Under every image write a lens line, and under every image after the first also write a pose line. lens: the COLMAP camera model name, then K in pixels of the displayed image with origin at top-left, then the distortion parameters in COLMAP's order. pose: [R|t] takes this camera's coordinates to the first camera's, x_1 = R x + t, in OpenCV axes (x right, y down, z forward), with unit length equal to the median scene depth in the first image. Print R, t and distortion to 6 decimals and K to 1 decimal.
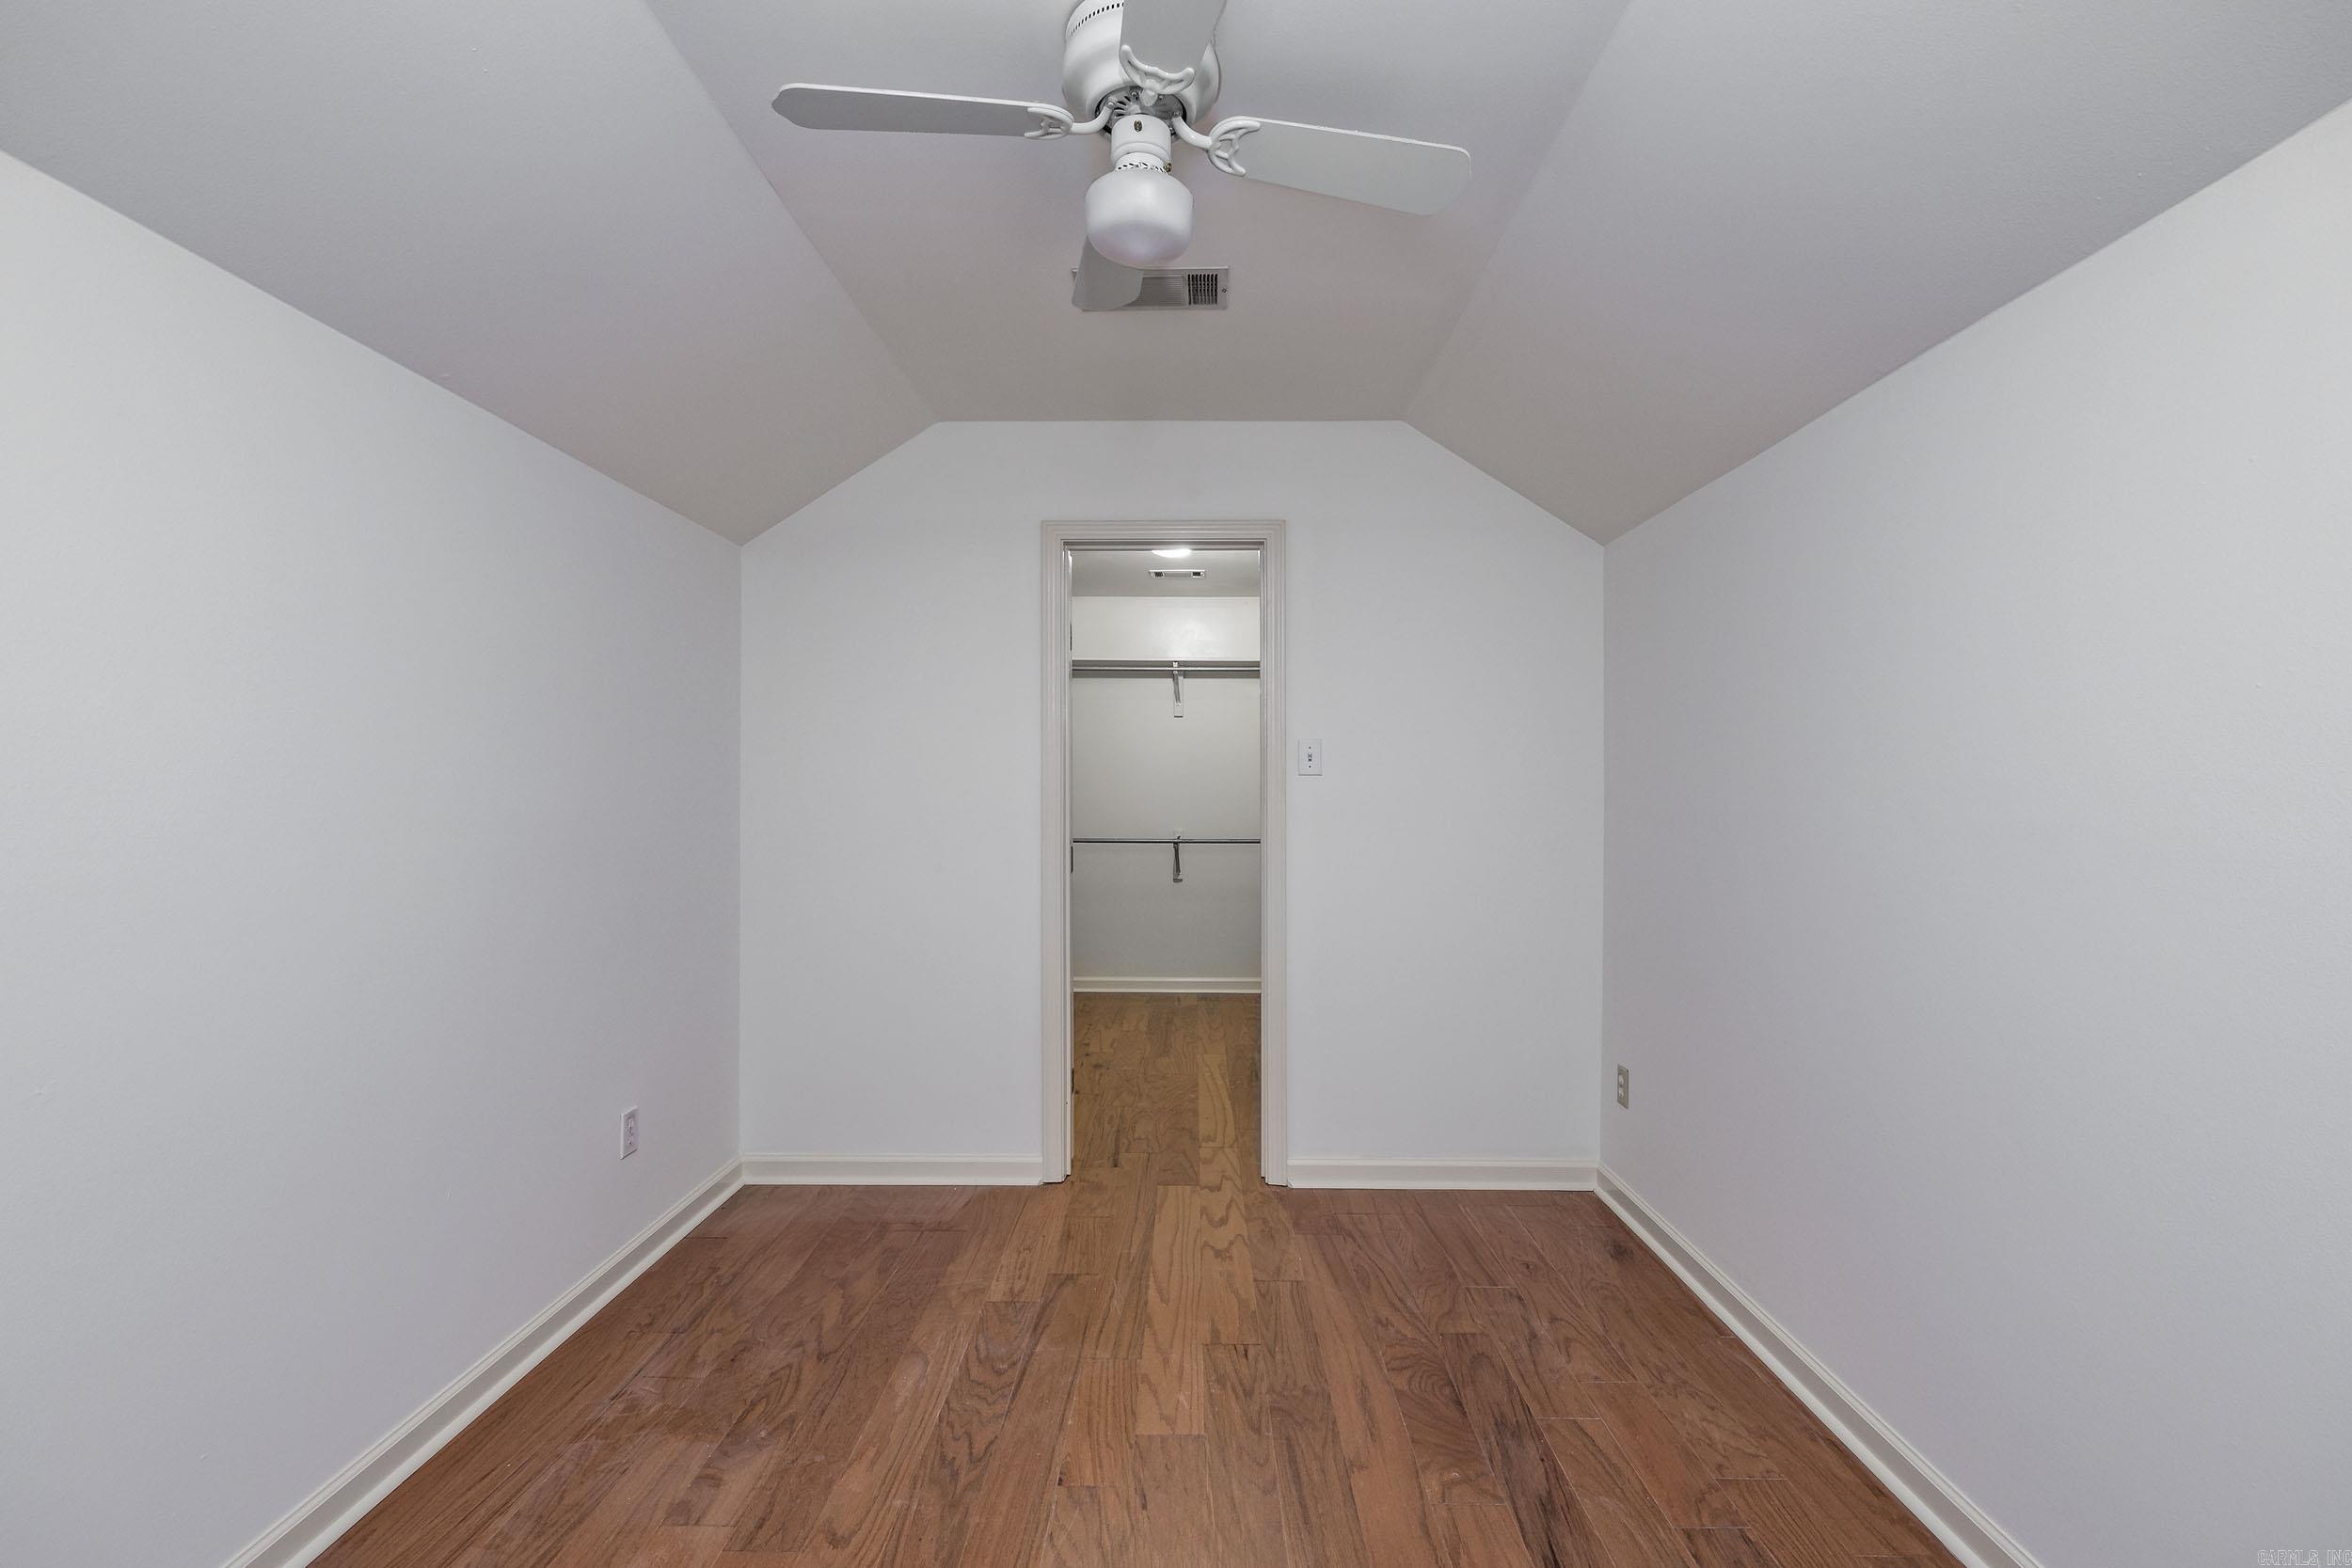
lens RADIAL K [[935.4, 0, 1174.1], [0, 935.4, 797.6], [0, 0, 1]] dist [-0.001385, -0.000109]
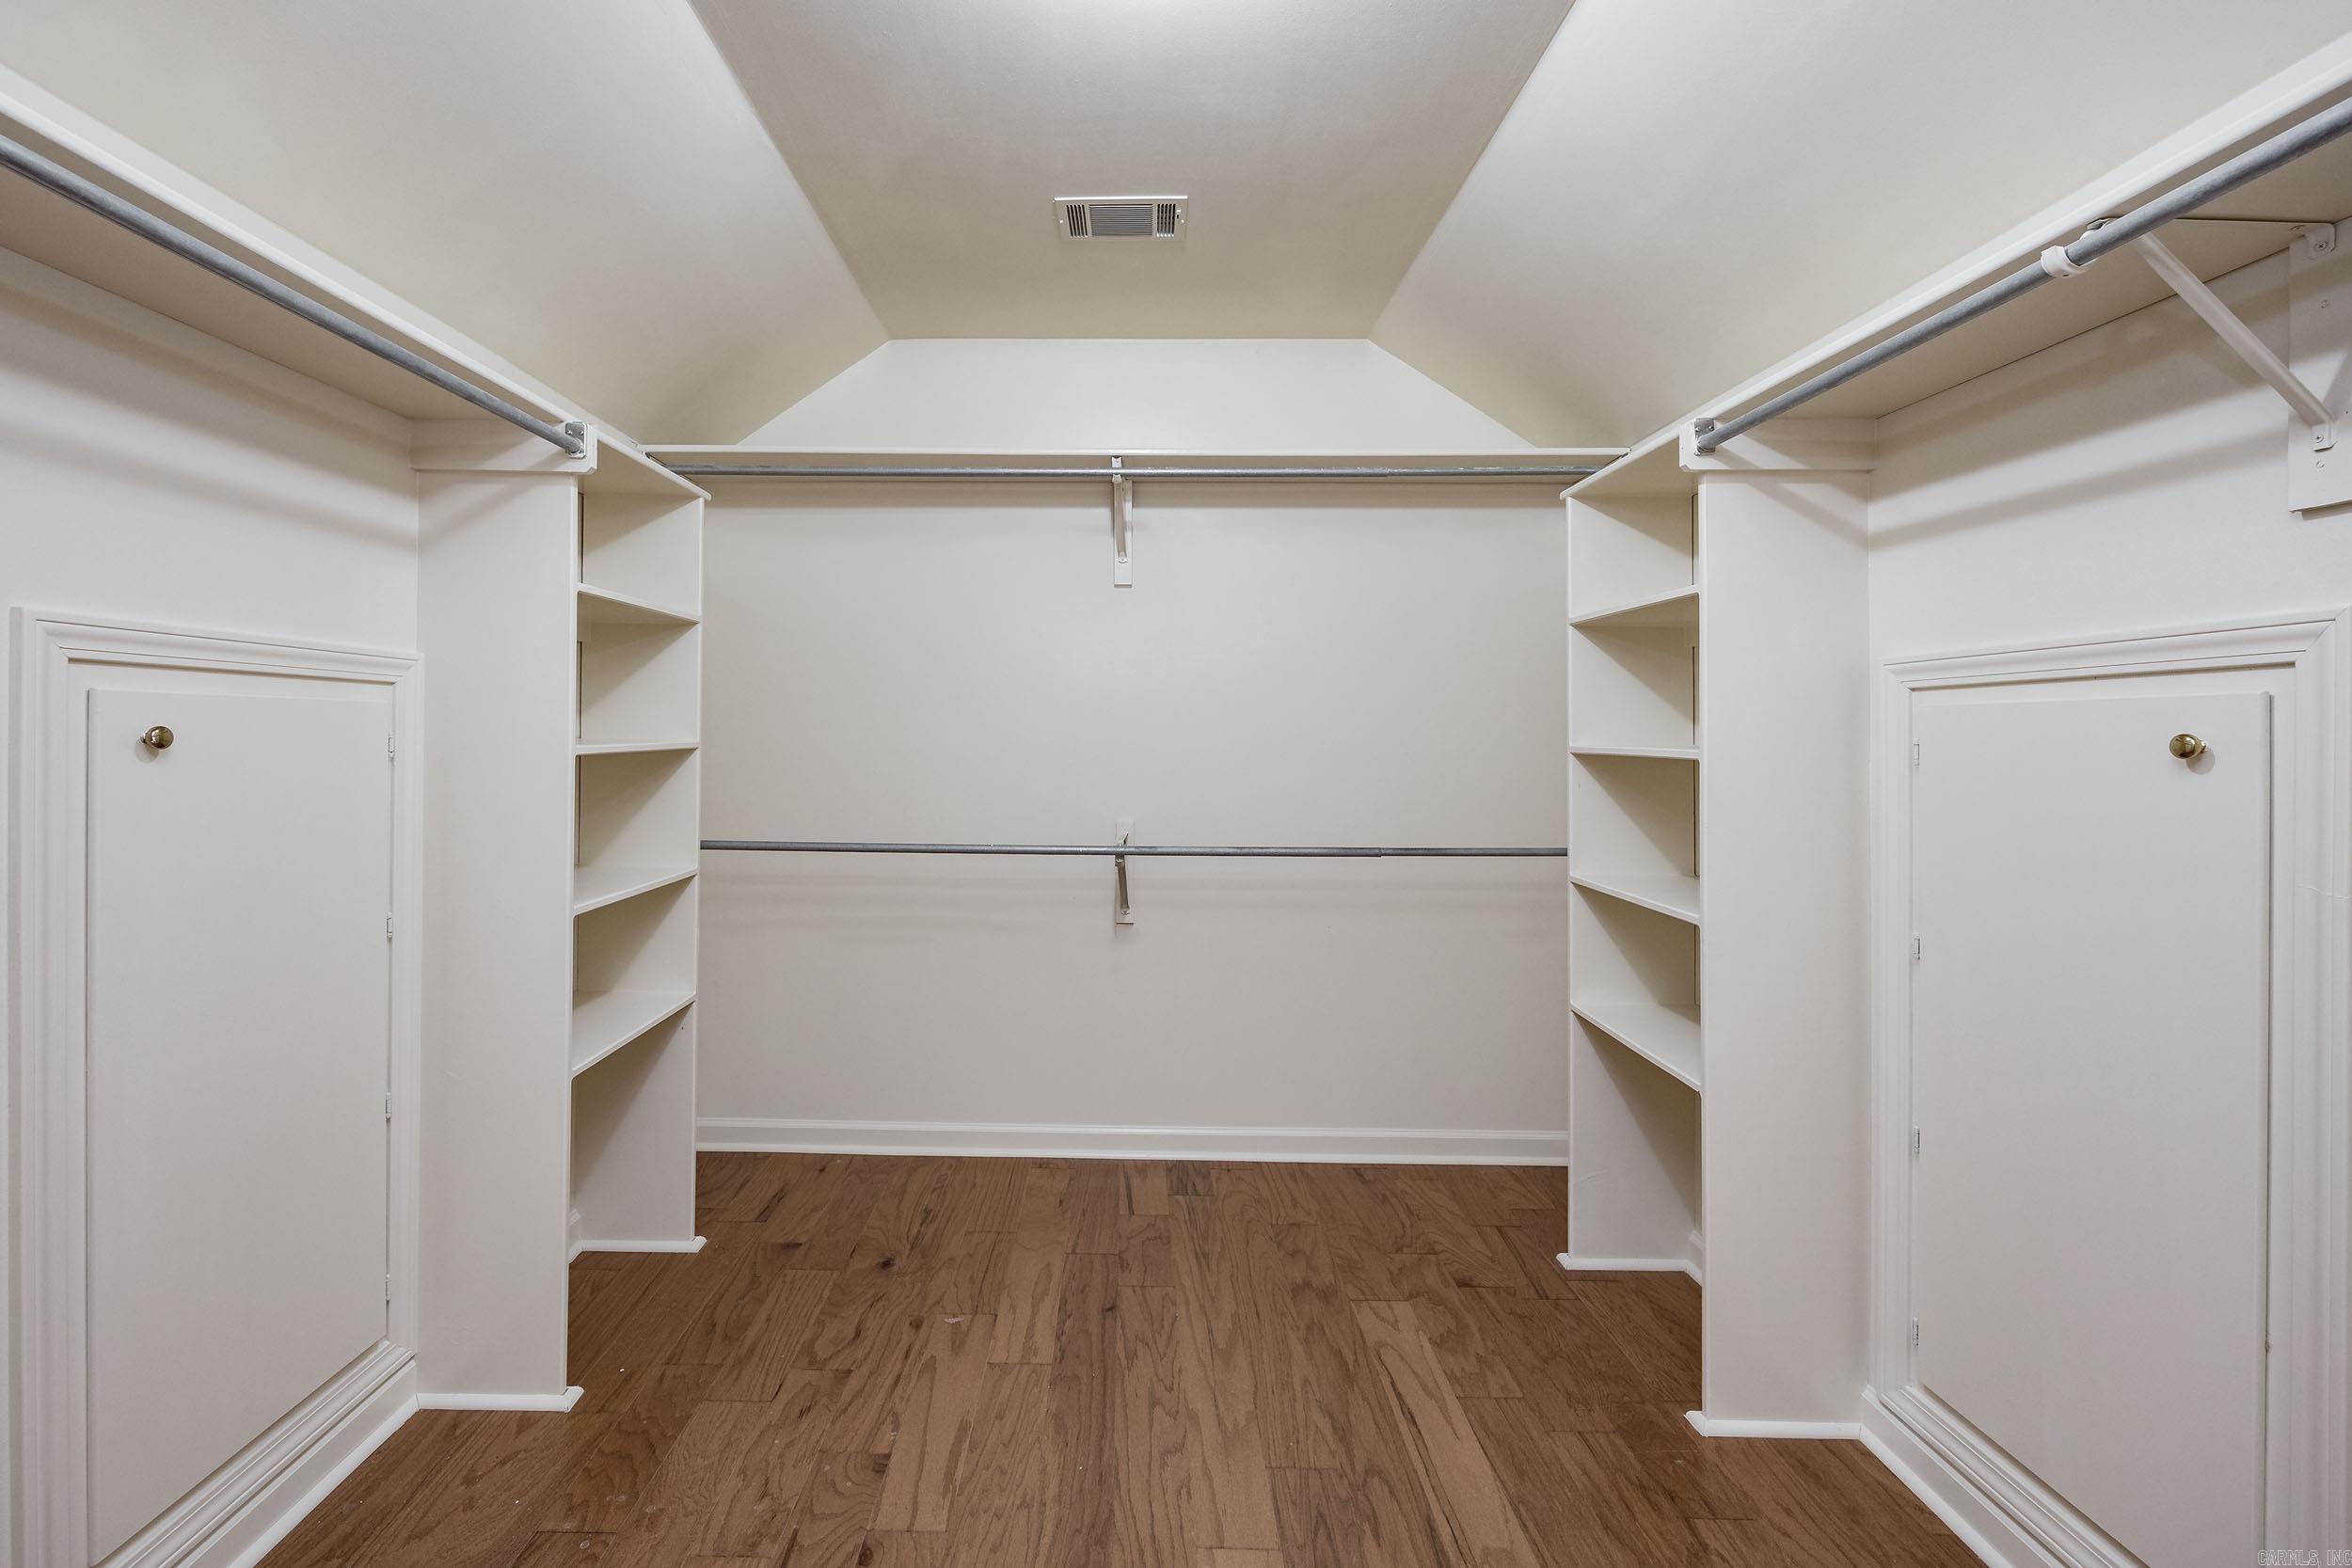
lens RADIAL K [[935.4, 0, 1176.1], [0, 935.4, 769.7], [0, 0, 1]] dist [-0.001385, -0.000109]
pose [[0.999741, -0.001808, 0.022682, 0.019634], [0.001495, 0.999904, 0.013811, -0.000592], [-0.022705, -0.013774, 0.999647, 0.513902]]
